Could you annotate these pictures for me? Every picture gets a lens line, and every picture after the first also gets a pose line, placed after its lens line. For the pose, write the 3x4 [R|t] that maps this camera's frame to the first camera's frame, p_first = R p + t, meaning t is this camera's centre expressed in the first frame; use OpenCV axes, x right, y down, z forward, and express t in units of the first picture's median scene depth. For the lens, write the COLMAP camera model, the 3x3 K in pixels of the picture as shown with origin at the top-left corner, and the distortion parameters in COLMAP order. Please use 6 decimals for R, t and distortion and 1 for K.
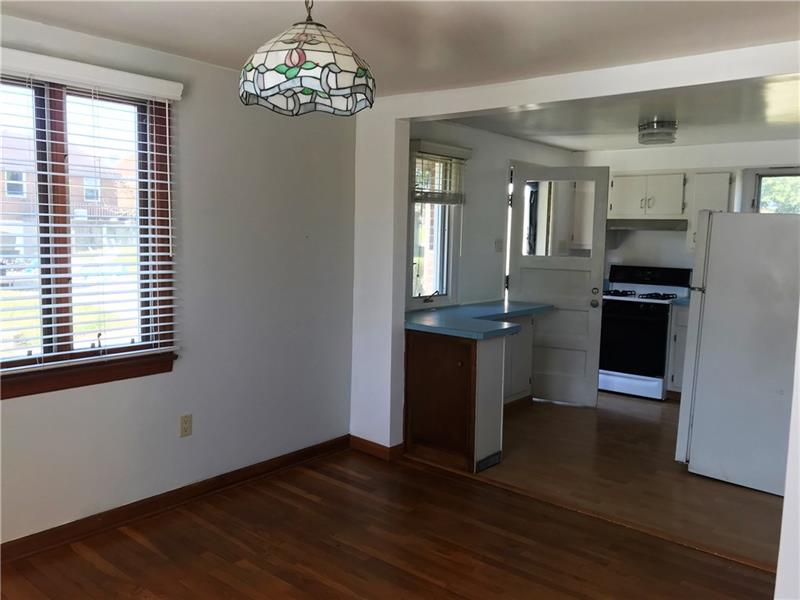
lens RADIAL K [[659.5, 0, 399.4], [0, 659.5, 298.5], [0, 0, 1]] dist [0.009095, -0.003853]
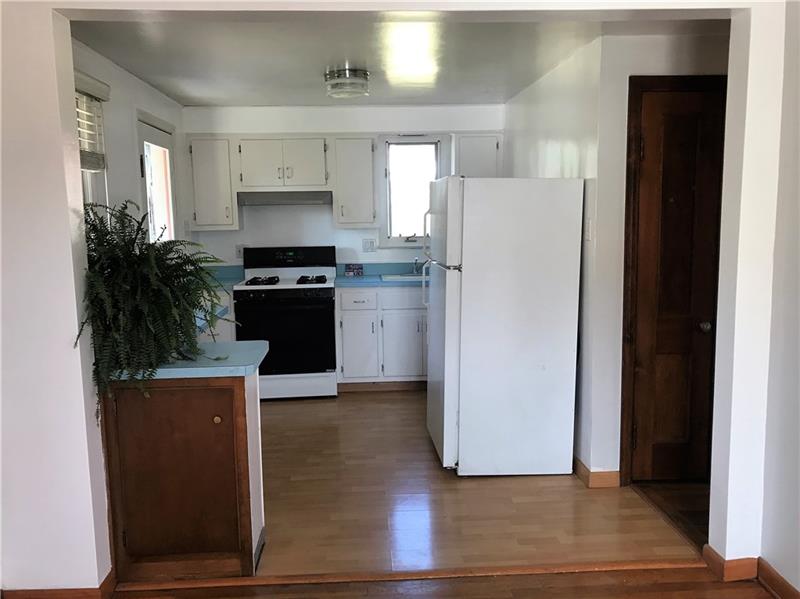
lens RADIAL K [[686.1, 0, 399.1], [0, 686.1, 307.0], [0, 0, 1]] dist [0.040574, -0.000400]
pose [[0.734712, -0.130771, 0.665656, -0.172703], [0.105574, 0.991330, 0.078224, -0.034335], [-0.670114, 0.012804, 0.742148, 0.320999]]
